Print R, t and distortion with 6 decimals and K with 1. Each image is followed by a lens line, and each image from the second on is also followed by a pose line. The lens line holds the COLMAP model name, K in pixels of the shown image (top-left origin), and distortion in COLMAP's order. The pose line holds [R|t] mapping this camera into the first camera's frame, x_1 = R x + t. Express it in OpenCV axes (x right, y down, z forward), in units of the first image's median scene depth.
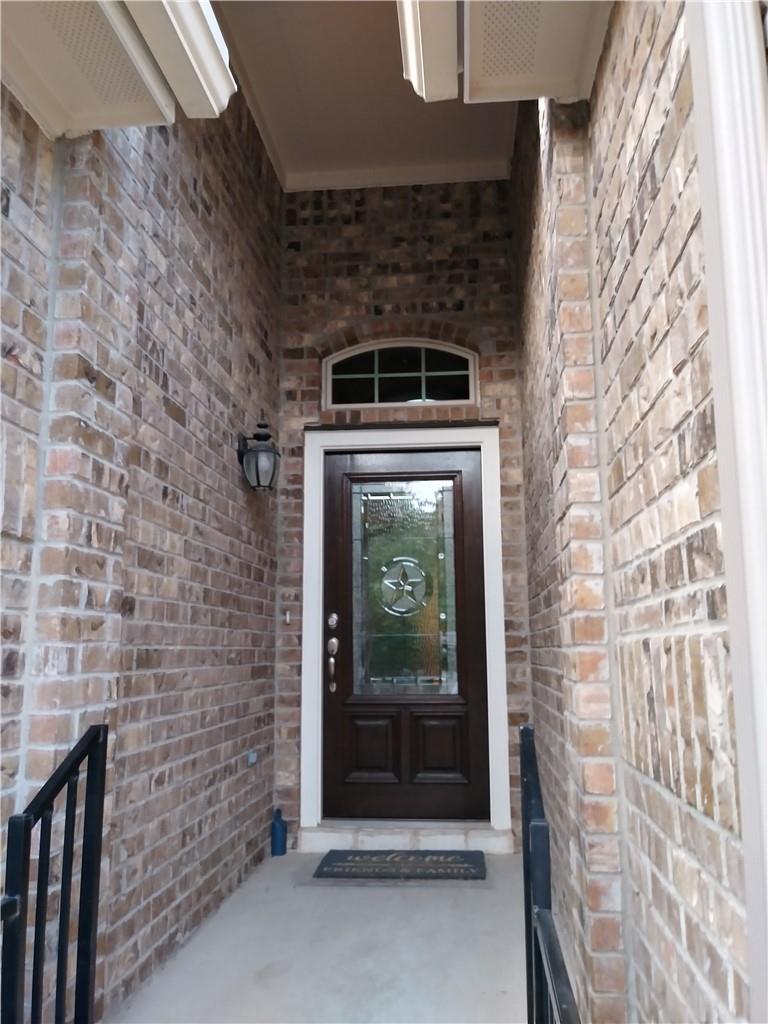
lens RADIAL K [[835.7, 0, 379.6], [0, 835.7, 512.3], [0, 0, 1]] dist [0.030848, -0.022890]
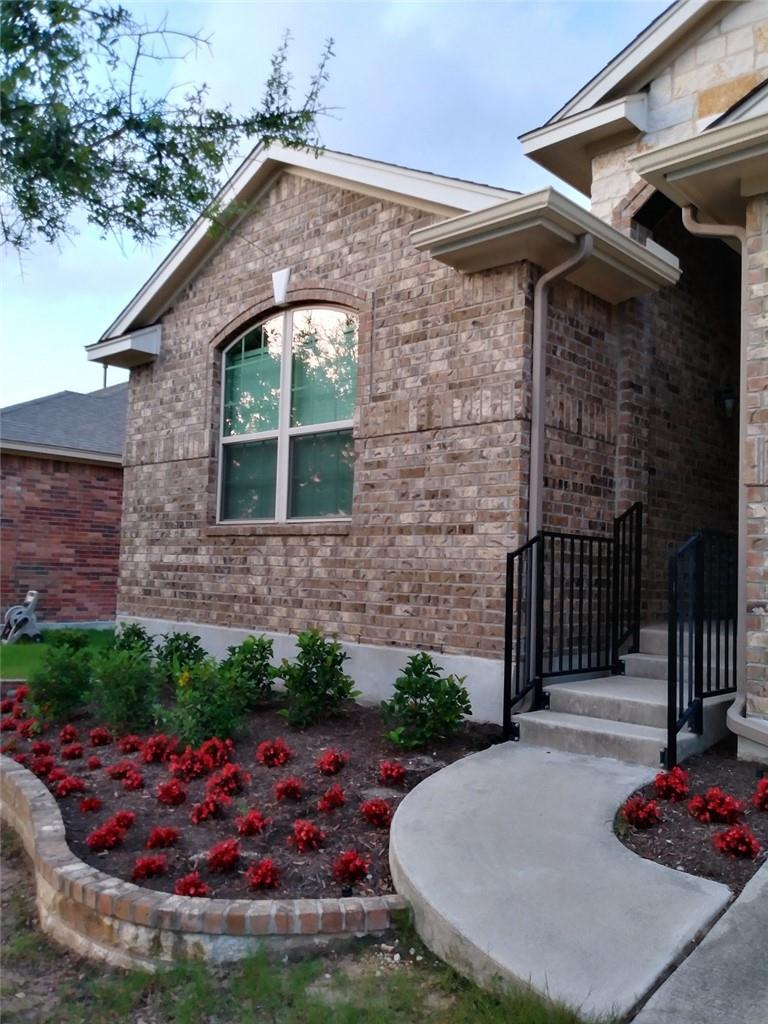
lens RADIAL K [[835.7, 0, 385.8], [0, 835.7, 506.6], [0, 0, 1]] dist [0.030848, -0.022890]
pose [[0.794238, -0.014855, -0.607426, 0.740415], [0.058594, 0.996914, 0.052235, 0.048401], [0.604776, -0.077079, 0.792657, -1.866285]]
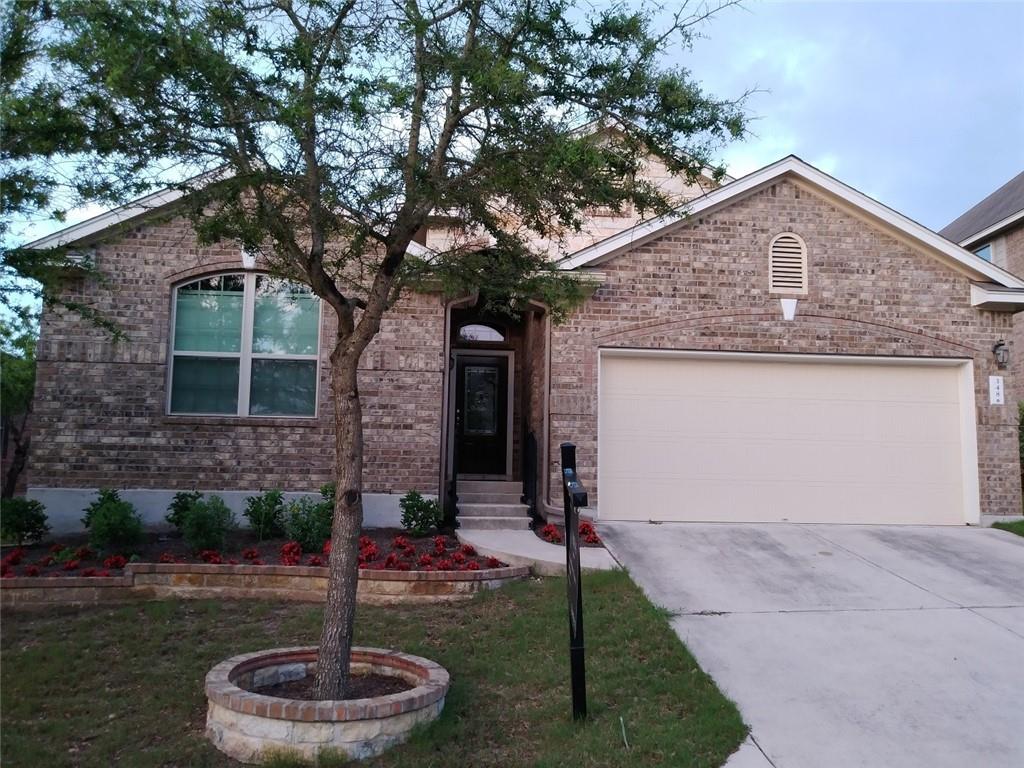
lens RADIAL K [[835.7, 0, 523.1], [0, 835.7, 386.6], [0, 0, 1]] dist [0.030848, -0.022890]
pose [[0.978741, 0.046862, 0.199675, -0.981353], [-0.054094, 0.998057, 0.030914, -0.151899], [-0.197838, -0.041058, 0.979374, -4.570896]]
